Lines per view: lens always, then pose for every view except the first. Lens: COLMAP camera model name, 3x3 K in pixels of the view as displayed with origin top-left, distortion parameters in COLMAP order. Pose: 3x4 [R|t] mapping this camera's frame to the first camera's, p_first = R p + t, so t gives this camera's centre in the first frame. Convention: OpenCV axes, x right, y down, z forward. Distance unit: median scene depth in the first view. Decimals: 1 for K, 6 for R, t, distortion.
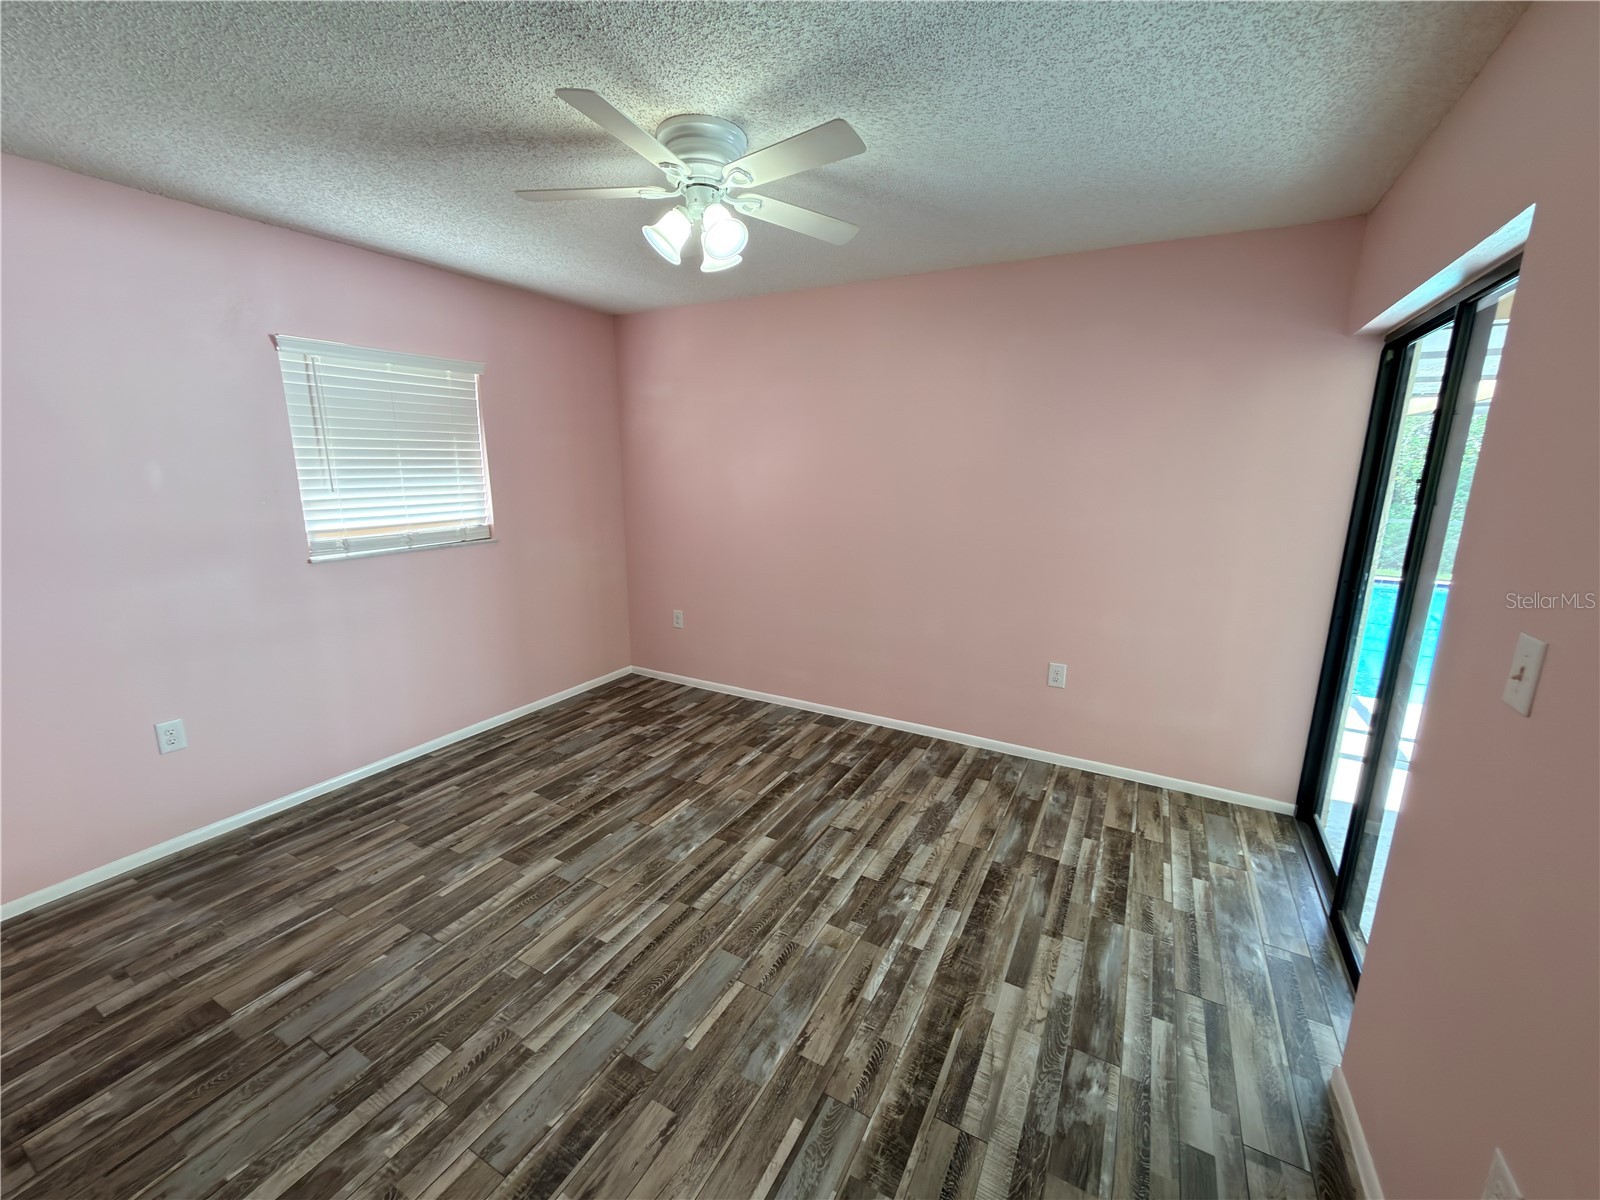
lens RADIAL K [[638.7, 0, 799.2], [0, 638.7, 602.5], [0, 0, 1]] dist [-0.000015, -0.000102]
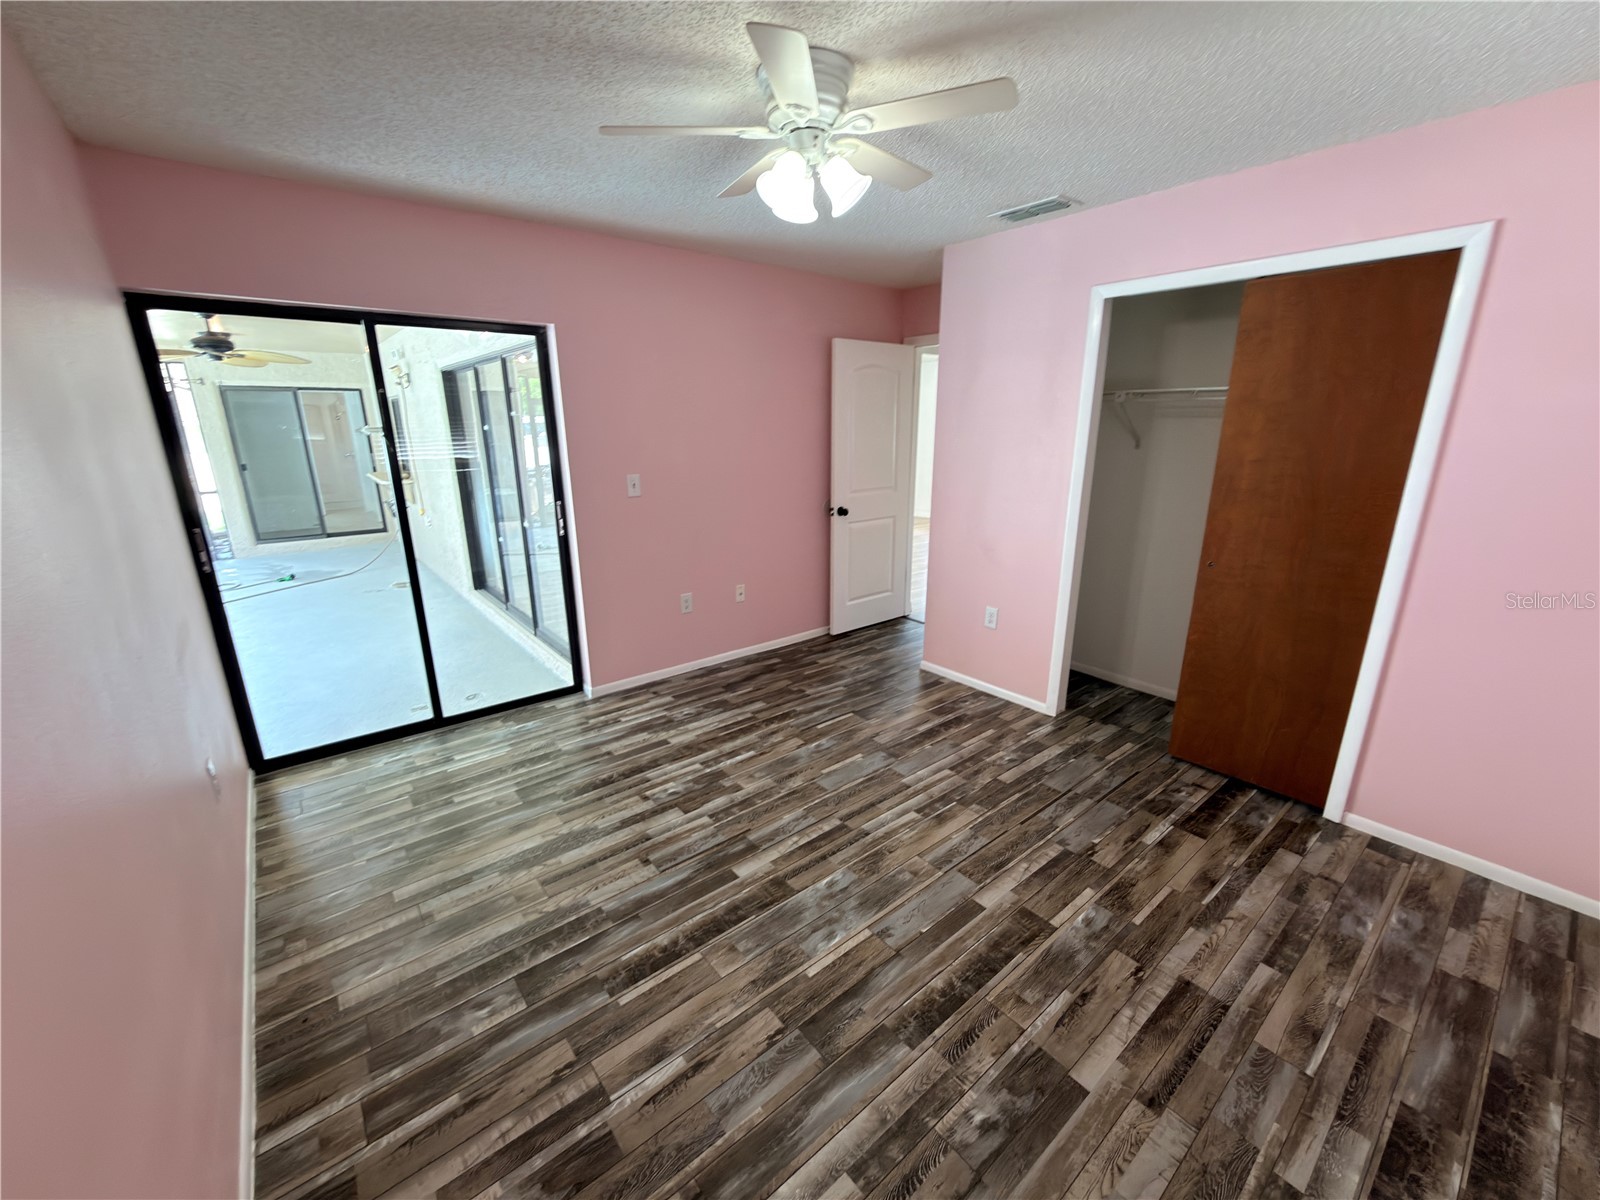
lens RADIAL K [[638.7, 0, 798.5], [0, 638.7, 600.0], [0, 0, 1]] dist [-0.000015, -0.000102]
pose [[-0.927810, -0.102631, 0.358659, -0.434661], [0.078711, 0.885914, 0.457122, -0.374995], [-0.364656, 0.452353, -0.813882, 1.663791]]
